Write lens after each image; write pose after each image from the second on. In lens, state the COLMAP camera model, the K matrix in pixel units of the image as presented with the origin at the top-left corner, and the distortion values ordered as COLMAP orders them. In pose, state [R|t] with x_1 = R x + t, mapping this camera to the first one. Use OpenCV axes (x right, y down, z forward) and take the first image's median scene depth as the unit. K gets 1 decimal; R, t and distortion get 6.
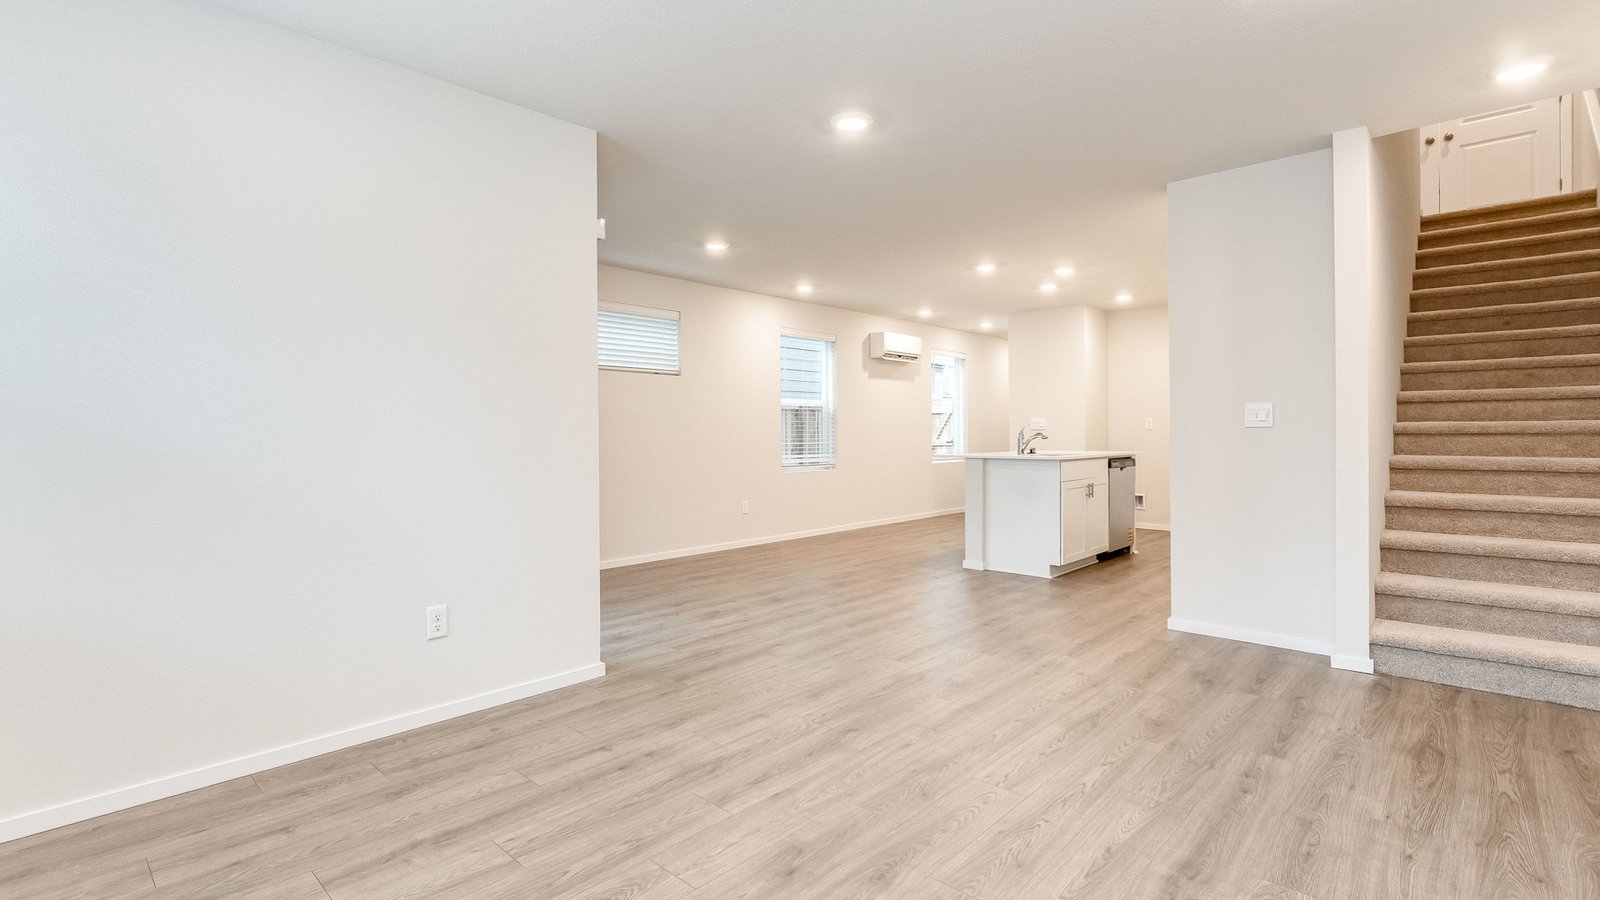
lens RADIAL K [[747.6, 0, 797.3], [0, 747.6, 441.0], [0, 0, 1]] dist [-0.003280, 0.000094]
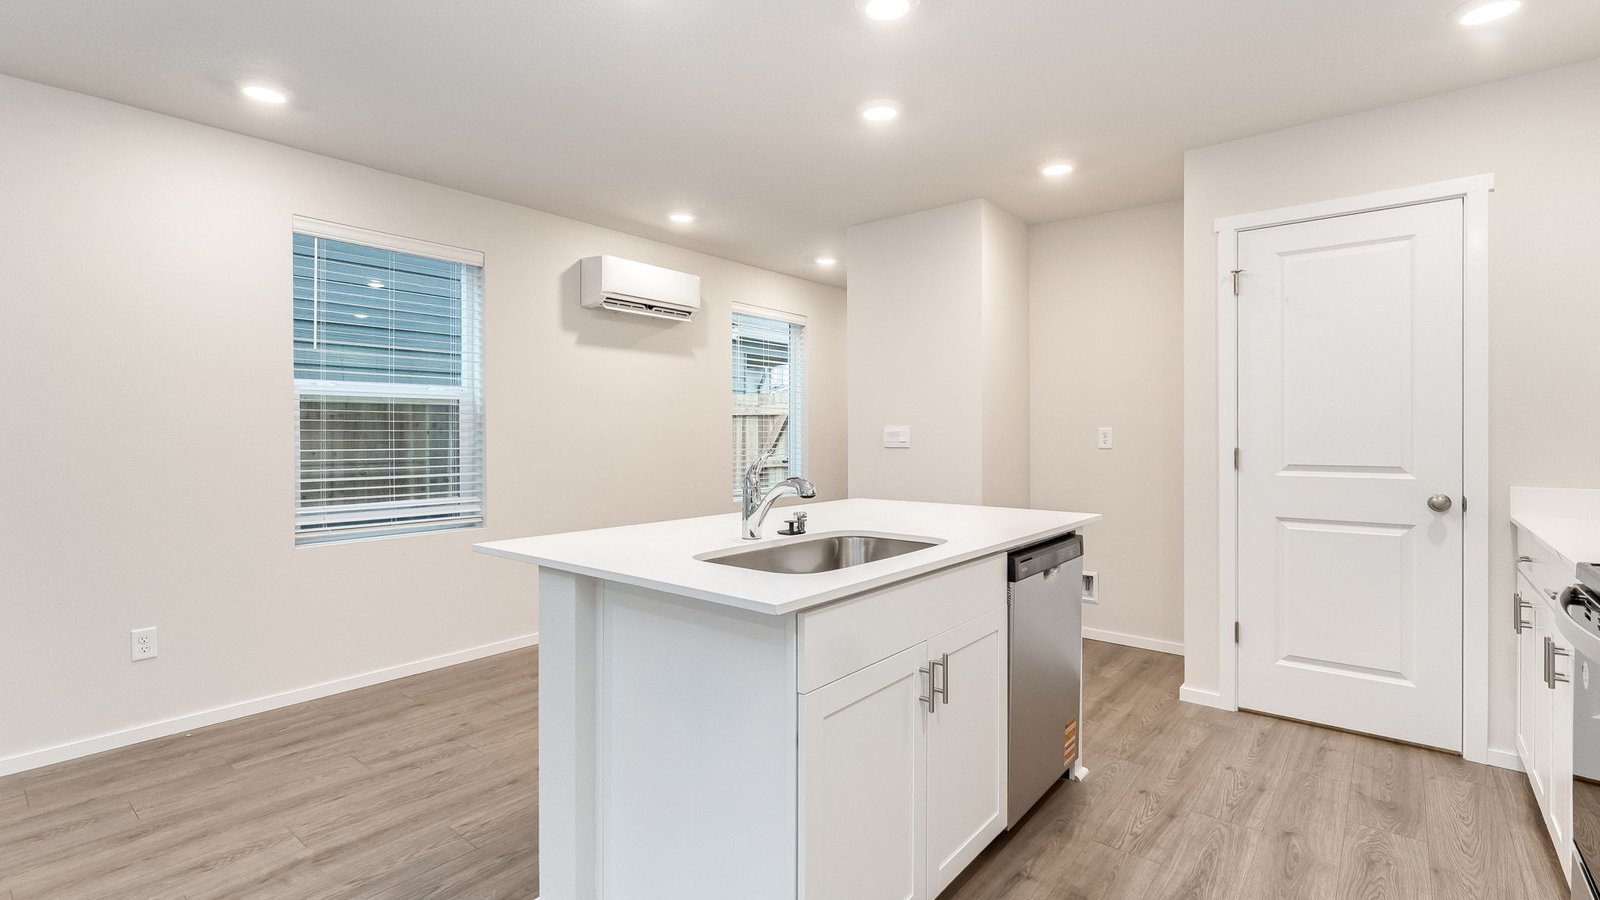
lens RADIAL K [[733.8, 0, 789.4], [0, 733.8, 442.0], [0, 0, 1]] dist [-0.001969, 0.000268]
pose [[0.998681, 0.006721, 0.050904, 0.603478], [-0.006814, 0.999975, 0.001657, -0.054158], [-0.050891, -0.002001, 0.998702, 1.352683]]
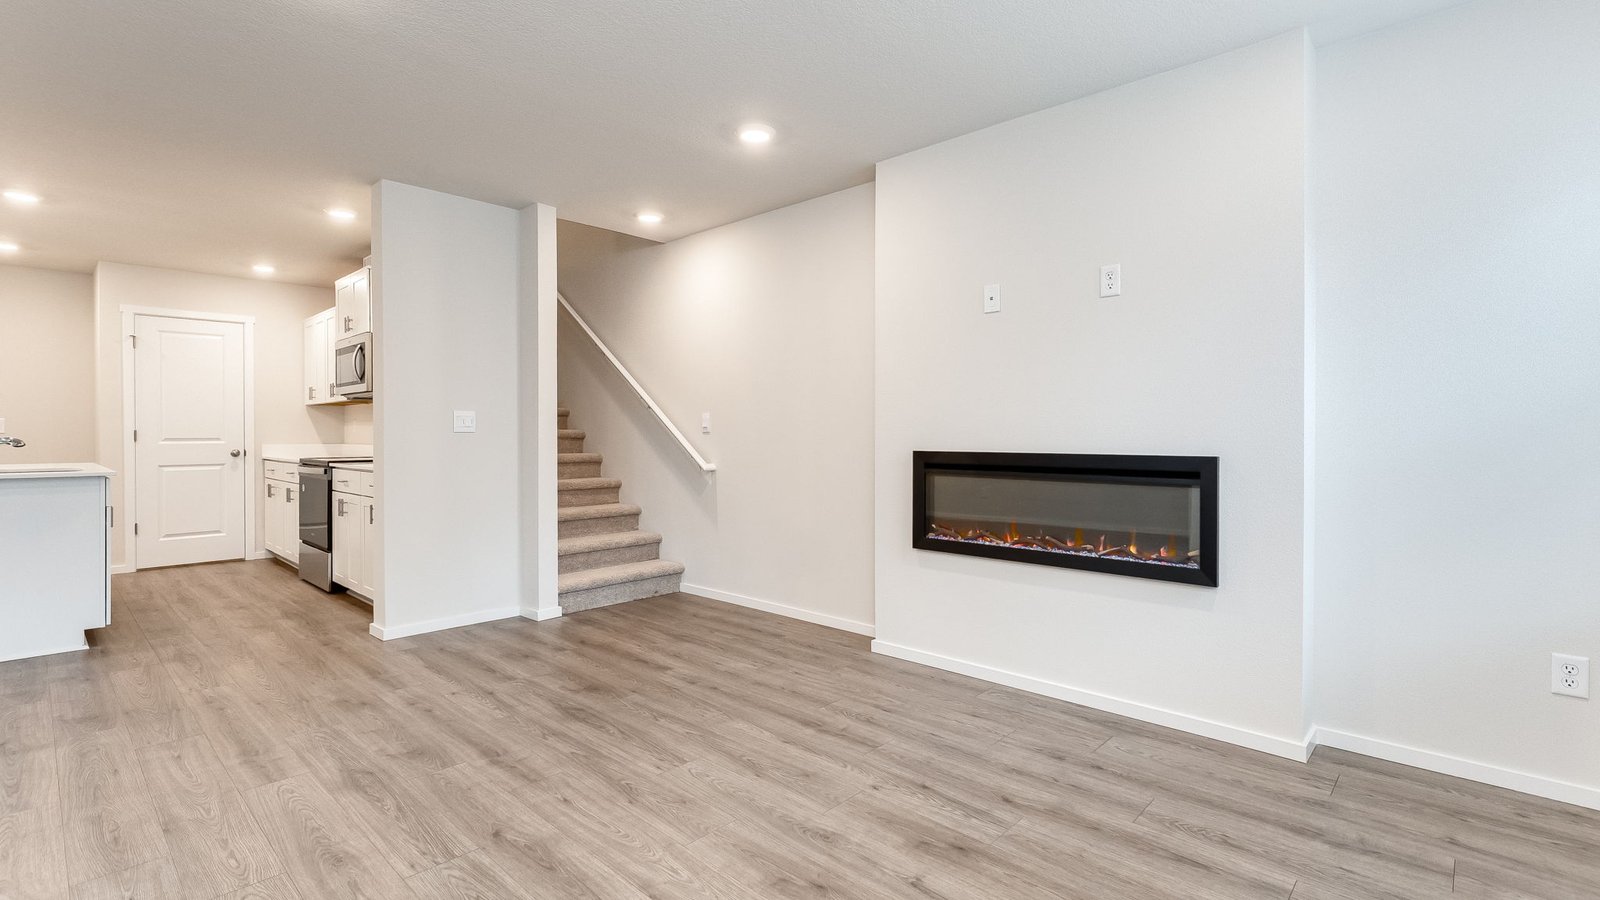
lens RADIAL K [[718.9, 0, 788.7], [0, 718.9, 433.4], [0, 0, 1]] dist [-0.000293, 0.000023]
pose [[0.010562, 0.010429, 0.999890, -0.573110], [0.010964, 0.999884, -0.010545, -0.000953], [-0.999884, 0.011074, 0.010446, 0.619860]]
